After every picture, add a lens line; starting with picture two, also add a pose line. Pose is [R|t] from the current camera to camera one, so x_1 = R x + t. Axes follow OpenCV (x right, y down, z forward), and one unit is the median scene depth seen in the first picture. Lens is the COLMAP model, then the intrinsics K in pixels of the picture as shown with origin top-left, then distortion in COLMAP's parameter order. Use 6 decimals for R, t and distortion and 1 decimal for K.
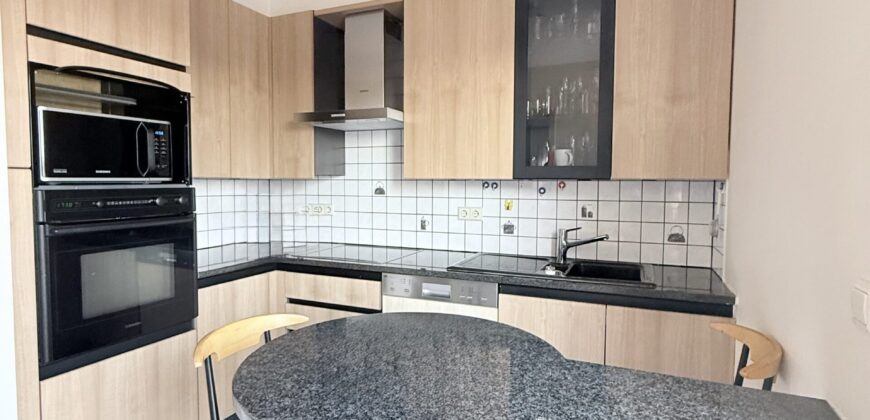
lens RADIAL K [[459.3, 0, 433.7], [0, 459.3, 205.1], [0, 0, 1]] dist [-0.002446, -0.000107]
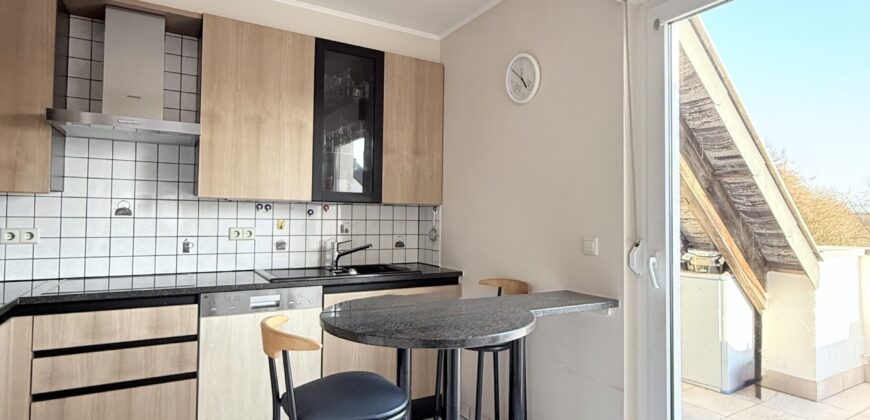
lens RADIAL K [[459.3, 0, 433.7], [0, 459.3, 205.1], [0, 0, 1]] dist [-0.002446, -0.000107]
pose [[0.590154, 0.026263, 0.806863, -0.562712], [0.032360, 0.997898, -0.056149, 0.029307], [-0.806642, 0.059247, 0.588063, 0.031651]]
